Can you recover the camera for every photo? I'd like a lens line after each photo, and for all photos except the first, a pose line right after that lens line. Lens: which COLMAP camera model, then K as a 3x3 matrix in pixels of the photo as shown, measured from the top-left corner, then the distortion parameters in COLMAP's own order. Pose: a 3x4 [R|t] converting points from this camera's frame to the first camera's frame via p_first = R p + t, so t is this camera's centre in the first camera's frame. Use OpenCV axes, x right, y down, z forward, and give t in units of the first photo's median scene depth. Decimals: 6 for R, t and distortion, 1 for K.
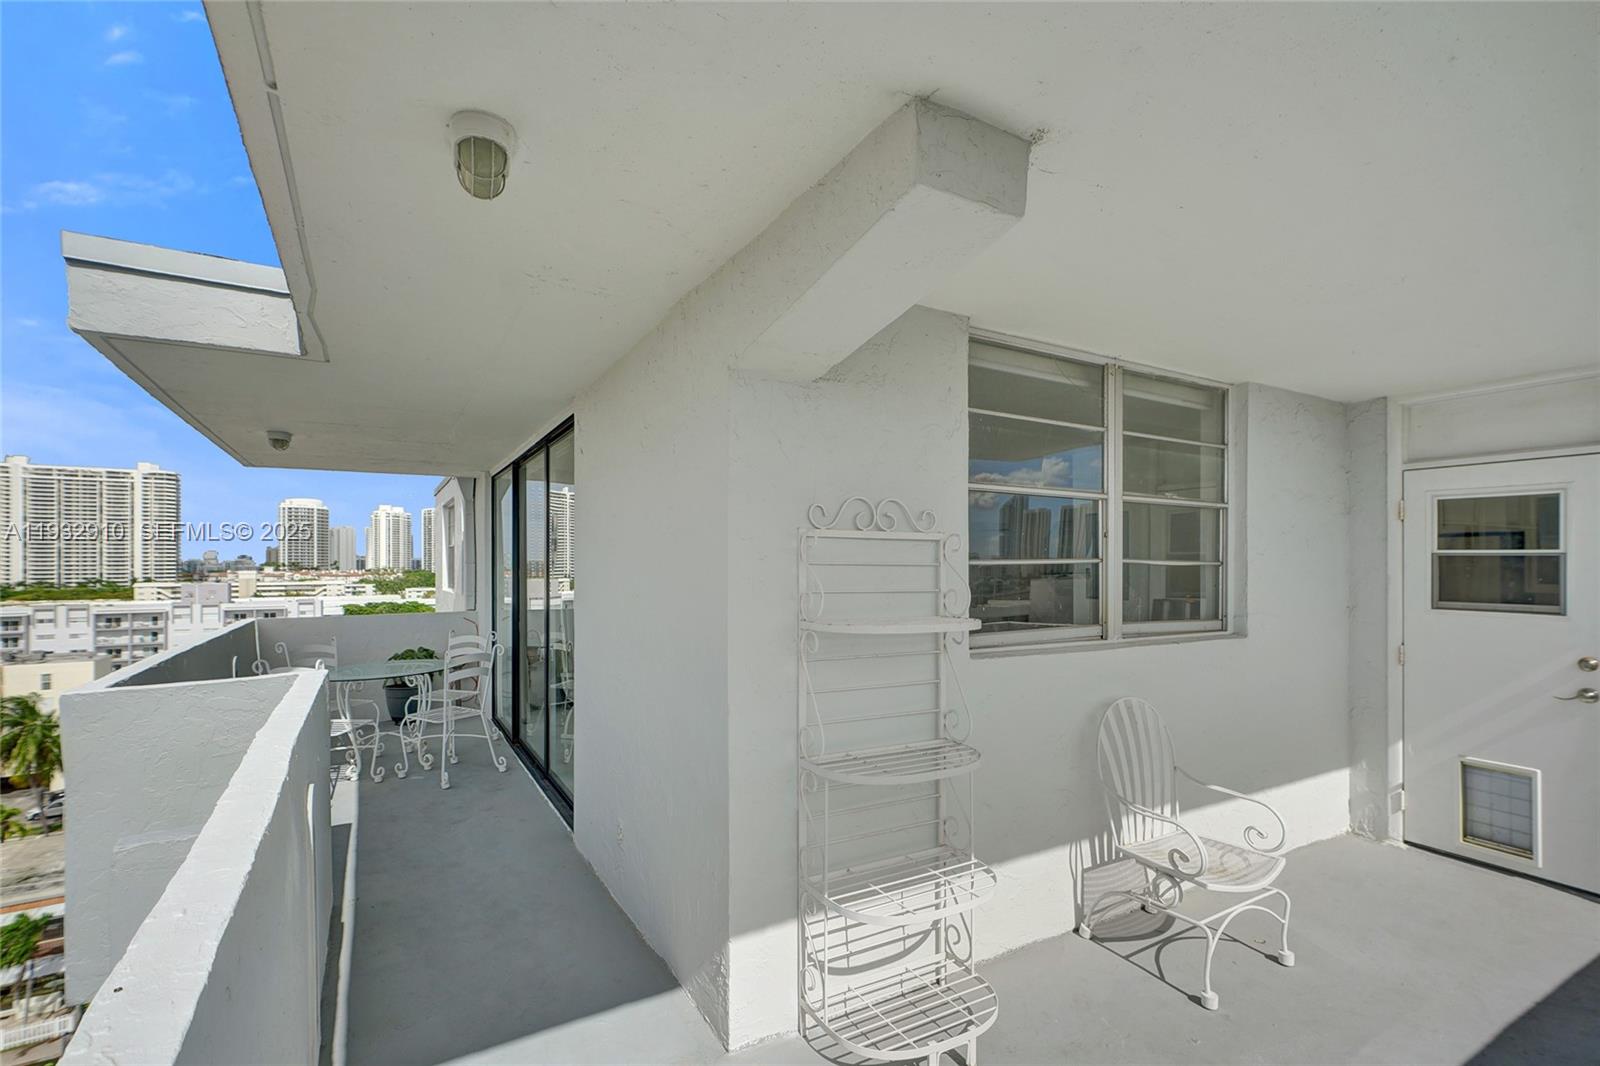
lens RADIAL K [[741.0, 0, 797.1], [0, 741.0, 559.3], [0, 0, 1]] dist [-0.003859, 0.009477]
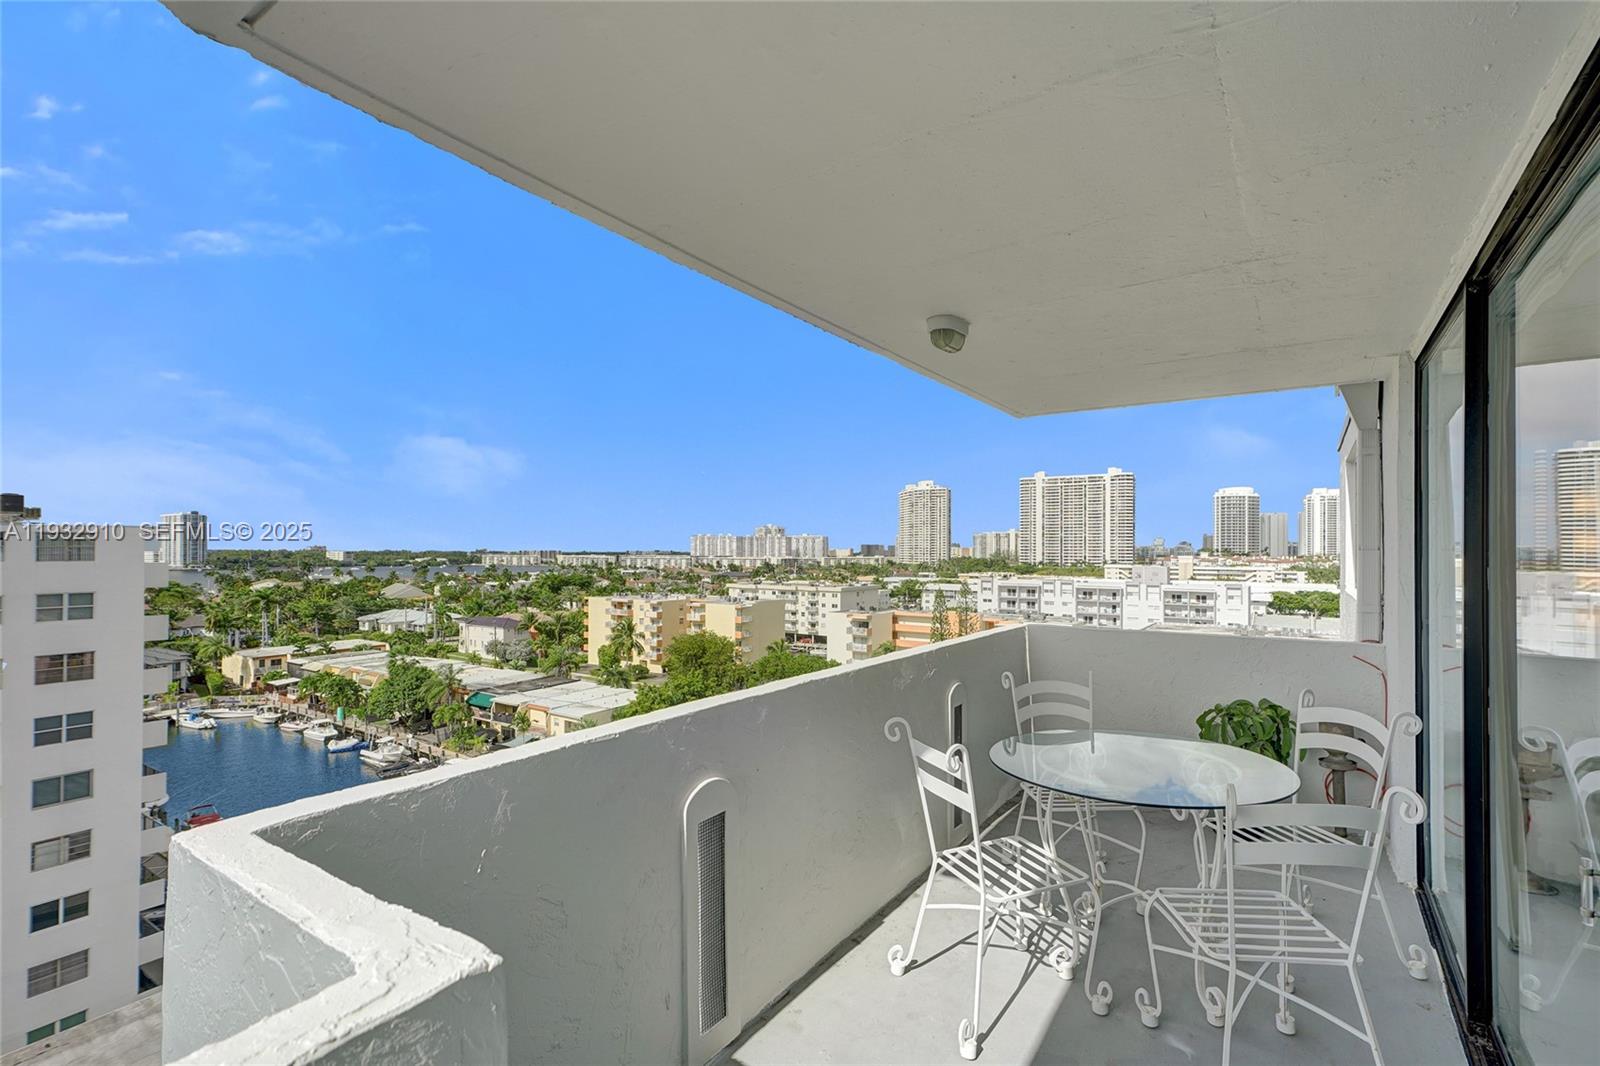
lens RADIAL K [[729.6, 0, 801.1], [0, 729.6, 541.4], [0, 0, 1]] dist [-0.002718, 0.007961]
pose [[0.430350, -0.004951, -0.902649, -0.088200], [-0.000103, 0.999985, -0.005534, 0.001566], [0.902662, 0.002475, 0.430343, 0.245307]]
